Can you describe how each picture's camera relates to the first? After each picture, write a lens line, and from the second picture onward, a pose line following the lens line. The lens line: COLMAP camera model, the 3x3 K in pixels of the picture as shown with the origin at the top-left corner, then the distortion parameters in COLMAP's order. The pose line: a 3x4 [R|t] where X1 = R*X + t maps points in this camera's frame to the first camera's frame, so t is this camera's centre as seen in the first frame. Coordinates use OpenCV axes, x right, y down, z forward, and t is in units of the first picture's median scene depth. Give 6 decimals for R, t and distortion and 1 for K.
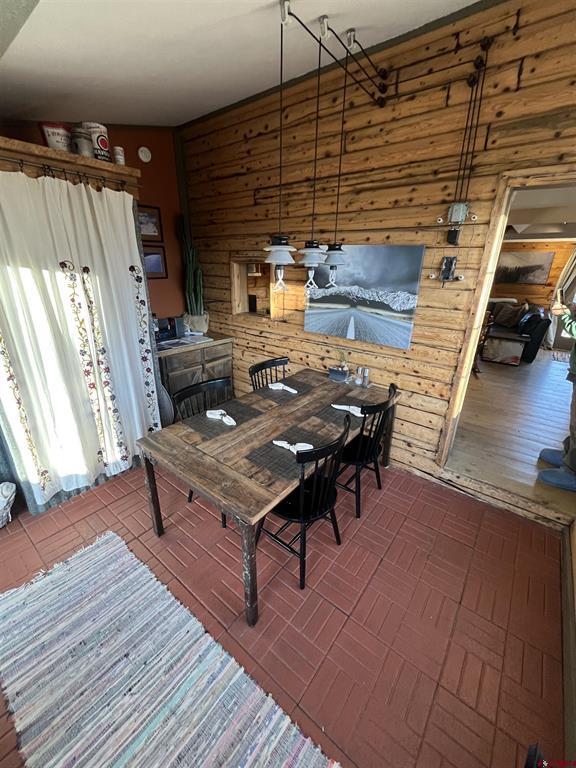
lens RADIAL K [[314.4, 0, 288.0], [0, 314.4, 384.0], [0, 0, 1]] dist [-0.003206, -0.000136]
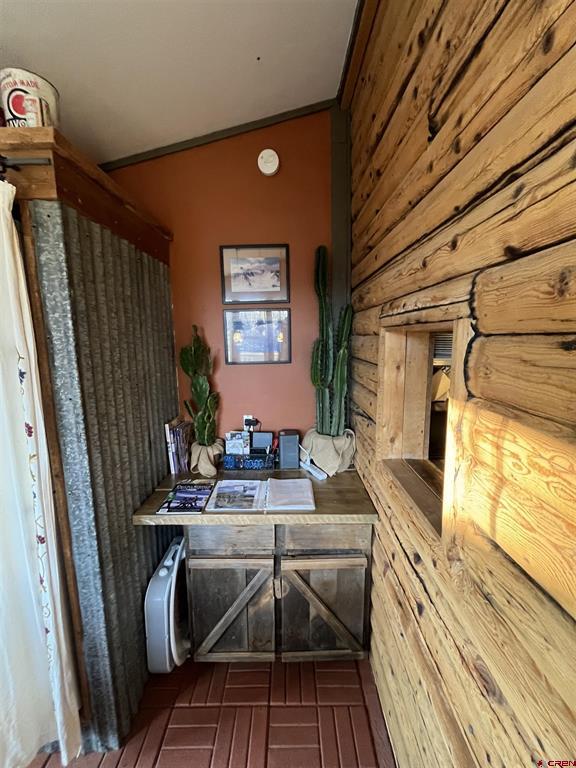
lens RADIAL K [[314.4, 0, 288.0], [0, 314.4, 384.0], [0, 0, 1]] dist [-0.003206, -0.000136]
pose [[0.625280, 0.089455, -0.775257, 0.049485], [-0.256778, 0.961677, -0.096137, -0.253755], [0.736946, 0.259182, 0.624287, 0.679773]]
